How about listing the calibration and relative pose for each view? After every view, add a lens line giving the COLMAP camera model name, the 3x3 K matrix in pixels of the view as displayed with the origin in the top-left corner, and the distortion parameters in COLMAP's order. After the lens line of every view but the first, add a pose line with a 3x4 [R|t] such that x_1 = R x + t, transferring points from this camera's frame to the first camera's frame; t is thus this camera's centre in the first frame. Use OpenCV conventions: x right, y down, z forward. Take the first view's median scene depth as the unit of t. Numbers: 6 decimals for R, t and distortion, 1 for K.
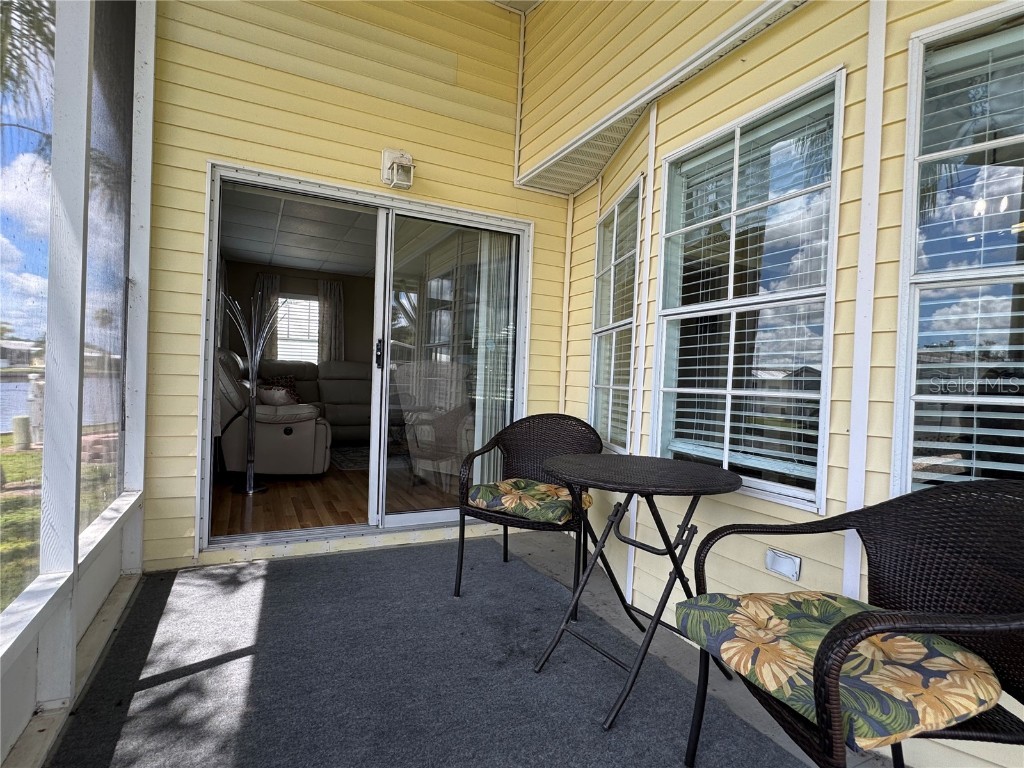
lens RADIAL K [[521.8, 0, 514.1], [0, 521.8, 384.7], [0, 0, 1]] dist [-0.000133, -0.000207]
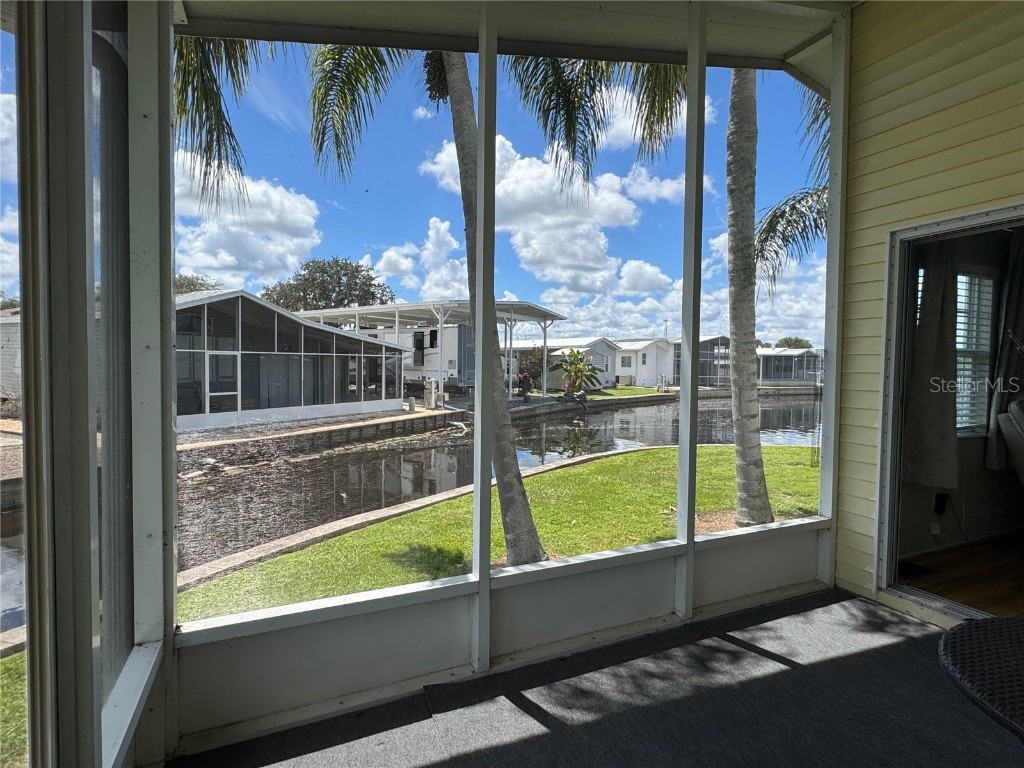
lens RADIAL K [[521.8, 0, 508.1], [0, 521.8, 379.3], [0, 0, 1]] dist [-0.000133, -0.000207]
pose [[-0.054865, -0.017244, -0.998345, 0.587819], [-0.020768, 0.999654, -0.016125, -0.094534], [0.998278, 0.019849, -0.055204, 0.303329]]
